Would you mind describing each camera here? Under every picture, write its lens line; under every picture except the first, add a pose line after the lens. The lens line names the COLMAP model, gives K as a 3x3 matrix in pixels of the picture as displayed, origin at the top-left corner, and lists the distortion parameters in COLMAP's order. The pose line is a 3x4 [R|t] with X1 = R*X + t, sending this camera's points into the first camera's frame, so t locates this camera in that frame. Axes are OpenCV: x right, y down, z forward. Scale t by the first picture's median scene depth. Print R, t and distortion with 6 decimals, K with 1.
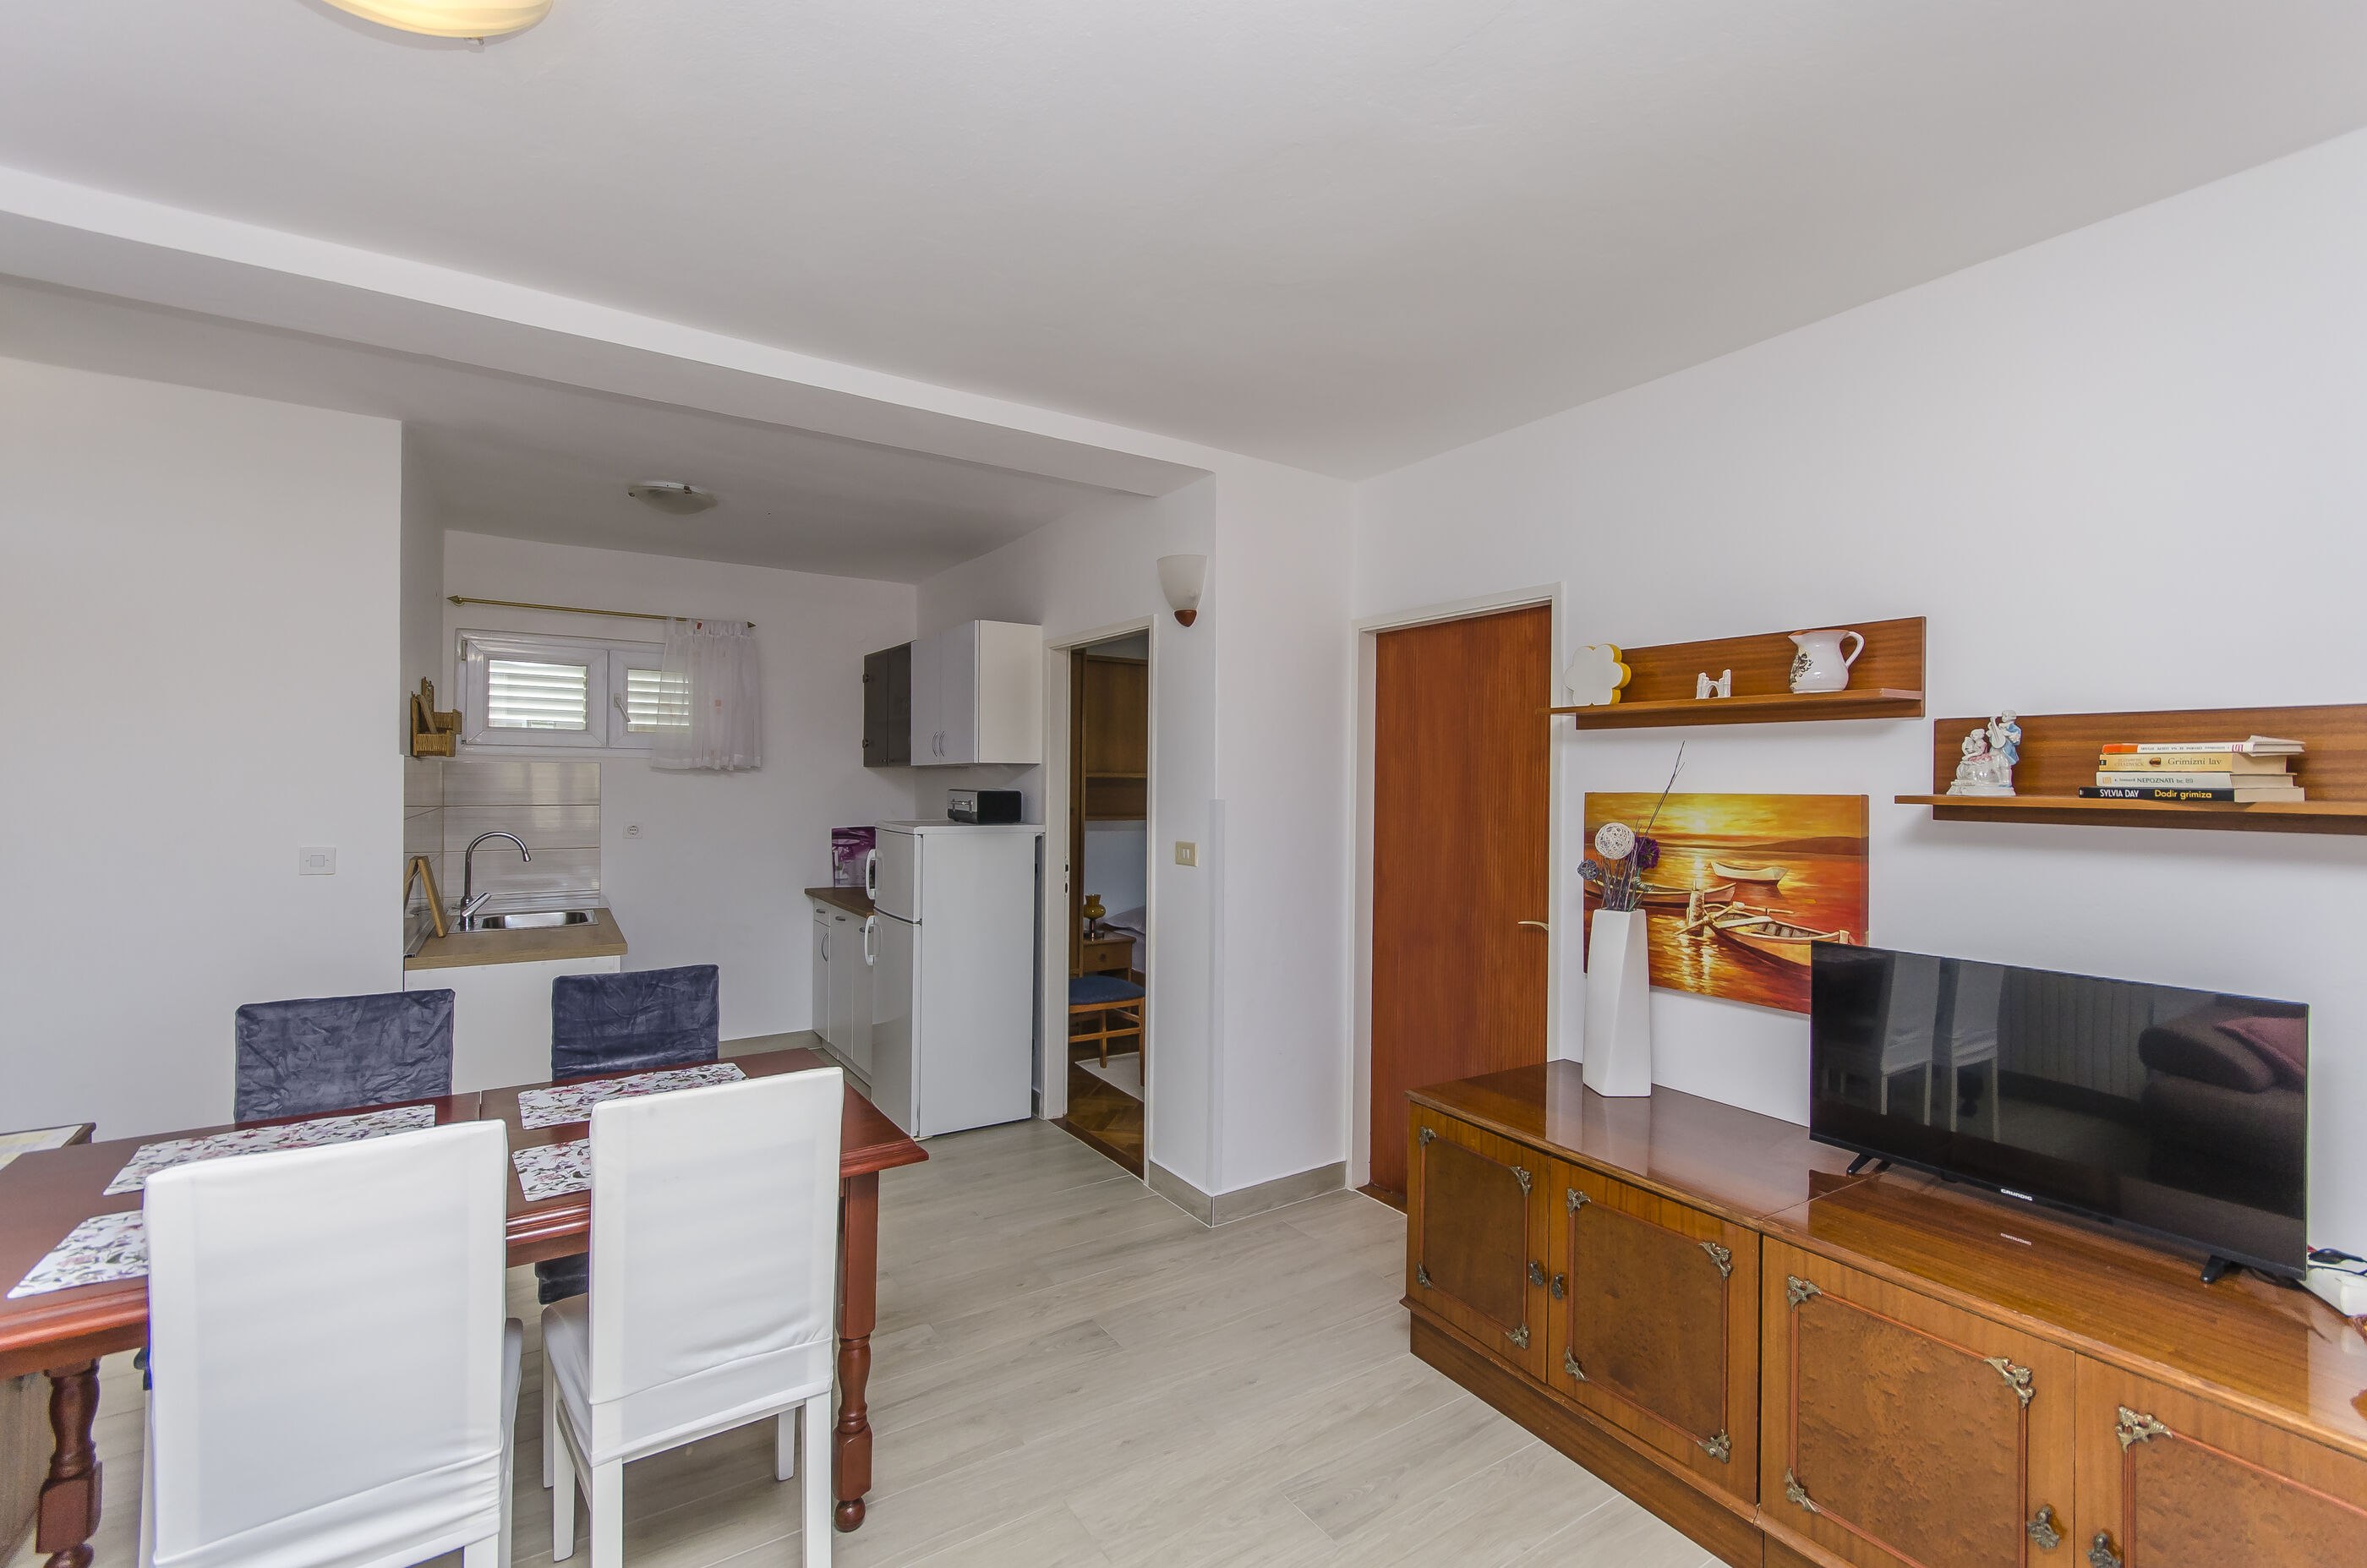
lens RADIAL K [[1048.5, 0, 1237.3], [0, 1048.5, 799.7], [0, 0, 1]] dist [0.005085, 0.001781]
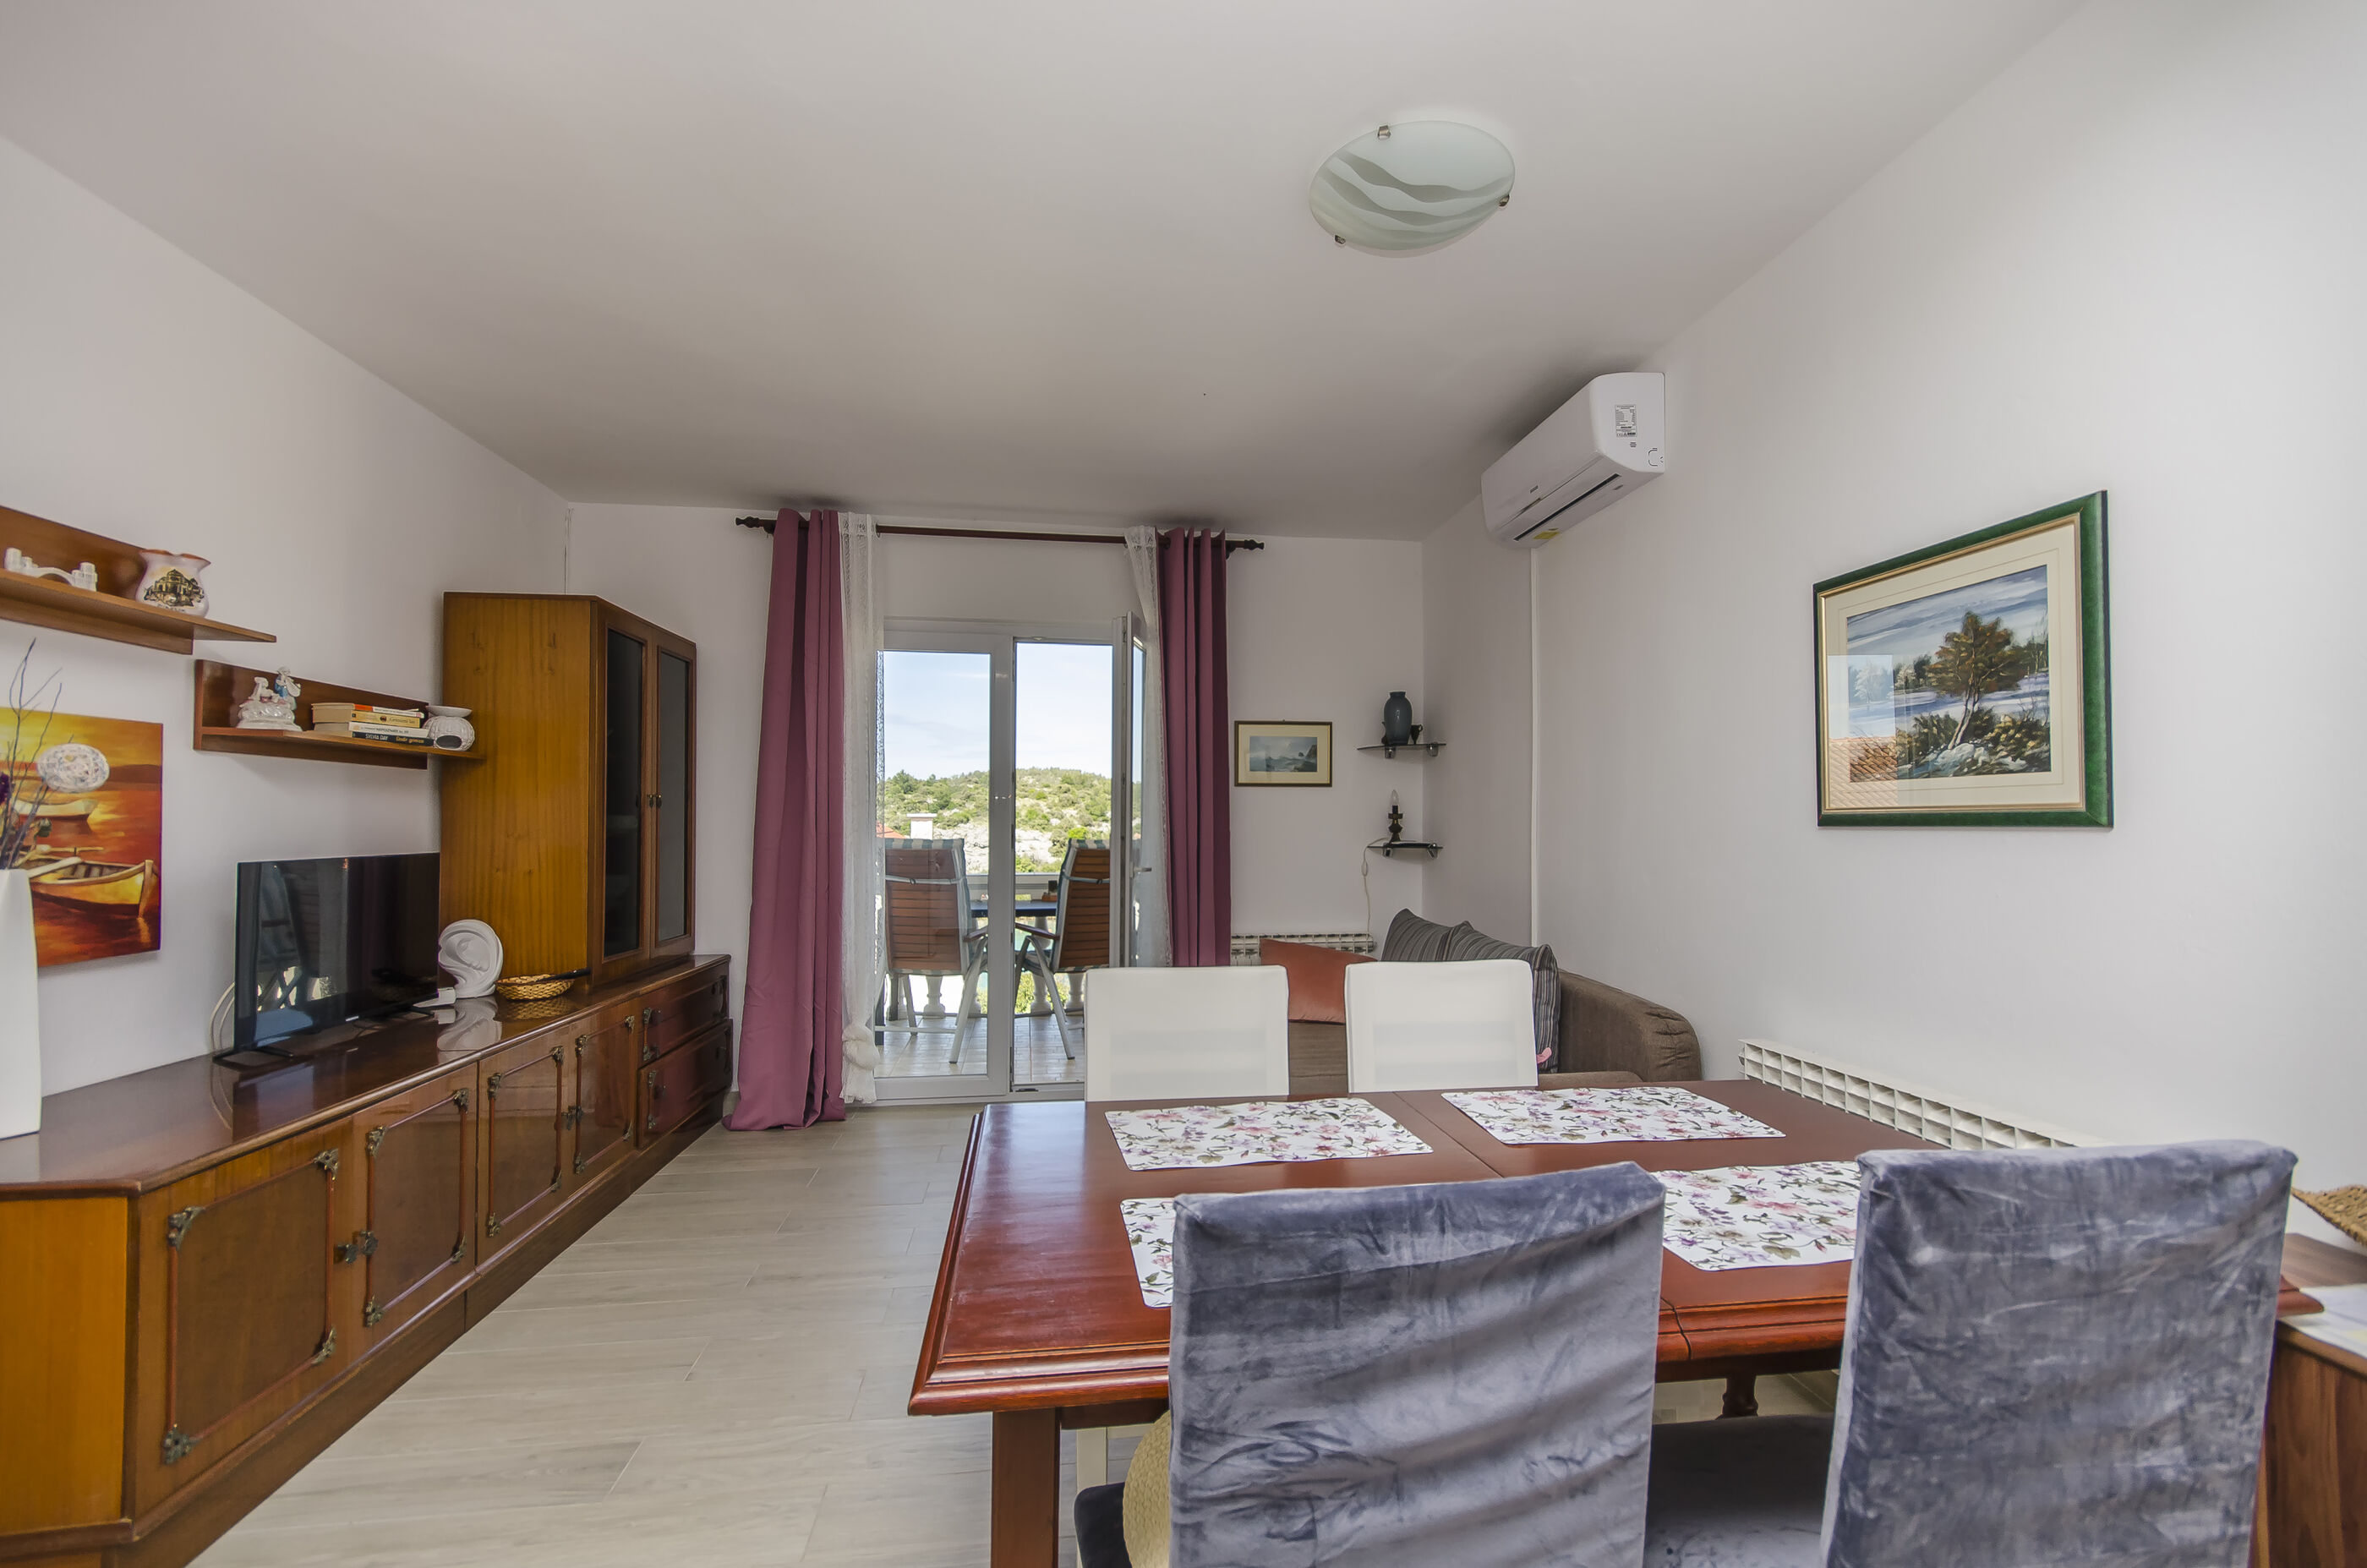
lens RADIAL K [[1048.5, 0, 1212.2], [0, 1048.5, 750.6], [0, 0, 1]] dist [0.005085, 0.001781]
pose [[-0.893430, 0.013227, 0.449007, -0.712353], [-0.009456, 0.998791, -0.048239, 0.057059], [-0.449102, -0.047344, -0.892225, 1.357818]]
